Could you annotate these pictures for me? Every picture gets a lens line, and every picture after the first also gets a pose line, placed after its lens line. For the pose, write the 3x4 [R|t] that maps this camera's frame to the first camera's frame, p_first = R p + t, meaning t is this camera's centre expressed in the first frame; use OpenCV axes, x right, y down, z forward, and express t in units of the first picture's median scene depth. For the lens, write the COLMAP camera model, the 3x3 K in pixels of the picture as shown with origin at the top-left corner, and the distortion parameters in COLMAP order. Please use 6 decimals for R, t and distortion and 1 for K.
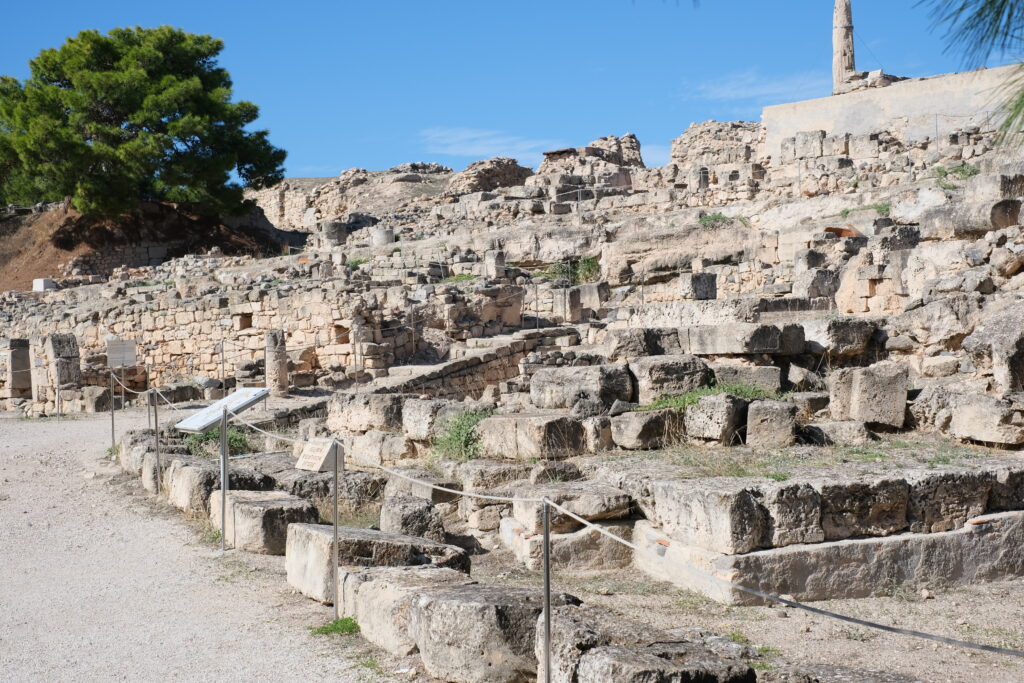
lens RADIAL K [[1551.0, 0, 512.2], [0, 1551.0, 340.8], [0, 0, 1]] dist [-0.048272, 0.000000]
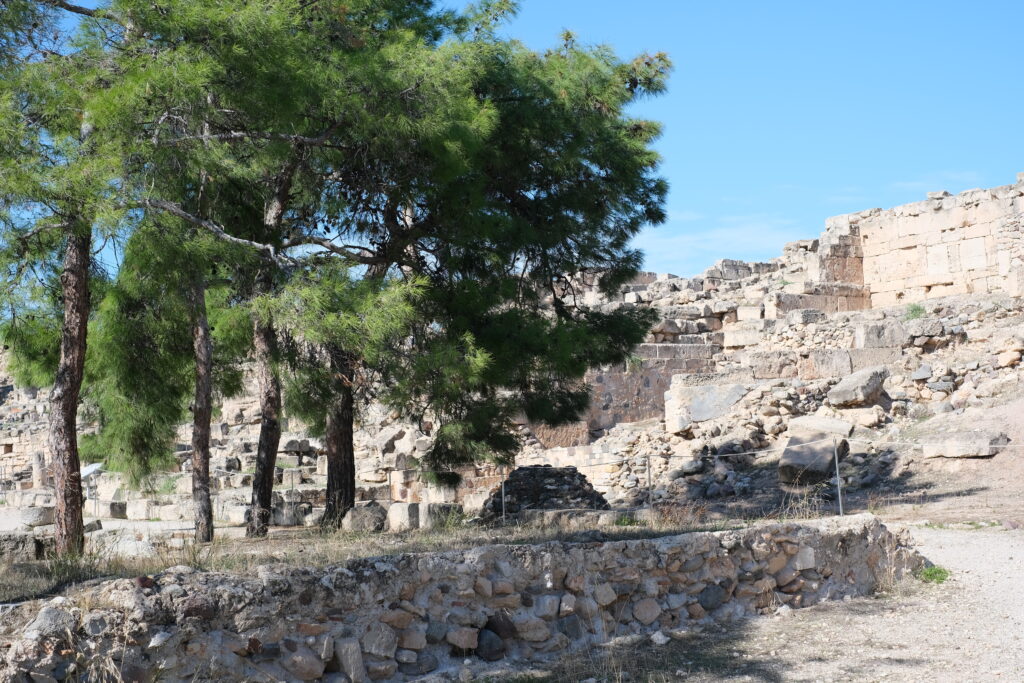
lens RADIAL K [[1551.0, 0, 512.1], [0, 1551.0, 341.4], [0, 0, 1]] dist [-0.048272, 0.000000]
pose [[0.970068, 0.001151, 0.242833, -0.098827], [0.020541, 0.996016, -0.086781, 0.055219], [-0.241965, 0.089171, 0.966179, -1.492711]]
